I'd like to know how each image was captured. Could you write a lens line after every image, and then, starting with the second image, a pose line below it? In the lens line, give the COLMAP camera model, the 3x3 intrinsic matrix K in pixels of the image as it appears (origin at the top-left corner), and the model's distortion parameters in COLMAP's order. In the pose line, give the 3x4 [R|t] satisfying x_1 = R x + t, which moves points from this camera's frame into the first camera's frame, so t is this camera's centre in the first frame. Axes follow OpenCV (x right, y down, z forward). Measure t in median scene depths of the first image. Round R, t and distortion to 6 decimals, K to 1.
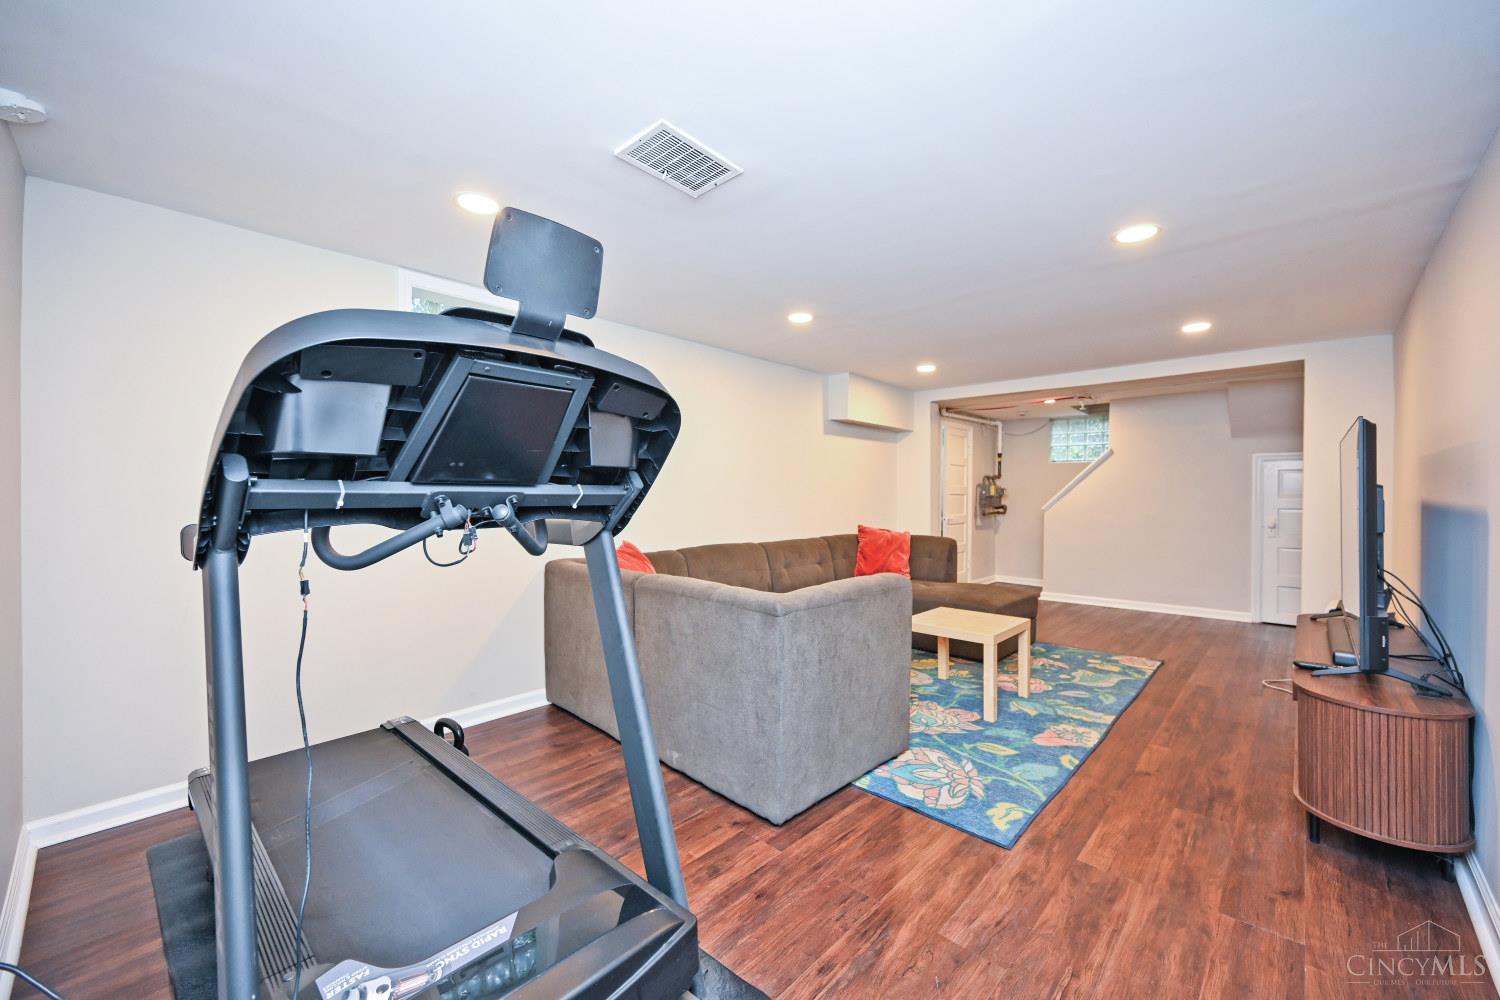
lens RADIAL K [[602.6, 0, 673.5], [0, 602.6, 491.1], [0, 0, 1]] dist [0.001032, -0.000223]
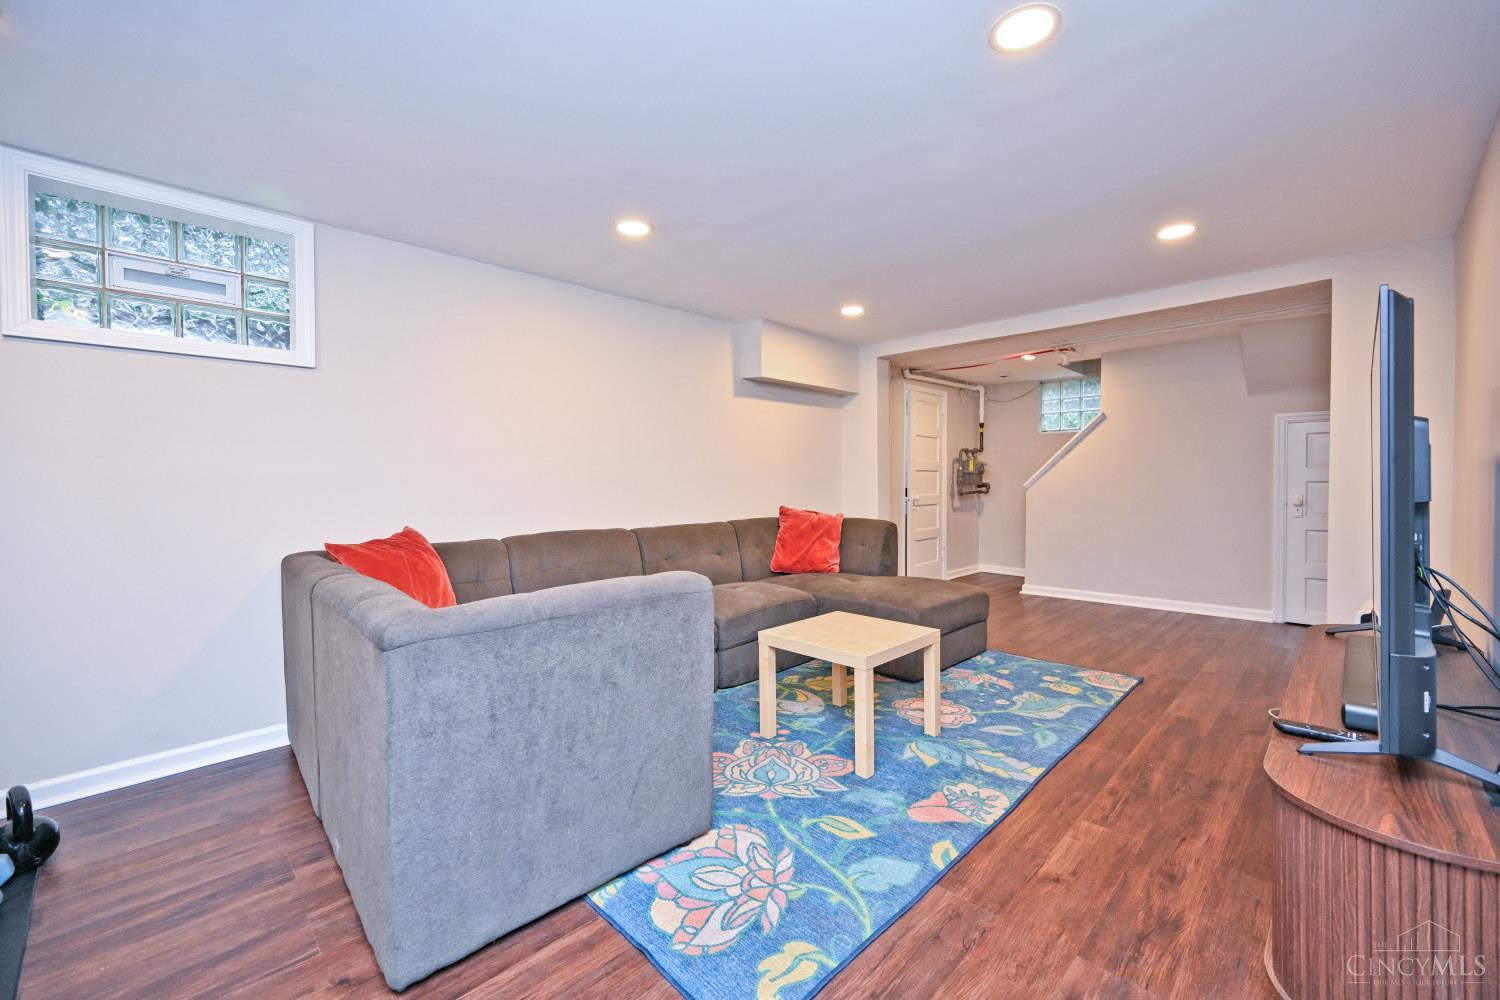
lens RADIAL K [[602.6, 0, 690.4], [0, 602.6, 484.0], [0, 0, 1]] dist [0.001032, -0.000223]
pose [[0.999478, -0.009228, -0.030946, 0.319527], [0.009536, 0.999906, 0.009816, 0.025000], [0.030853, -0.010106, 0.999473, 0.262923]]
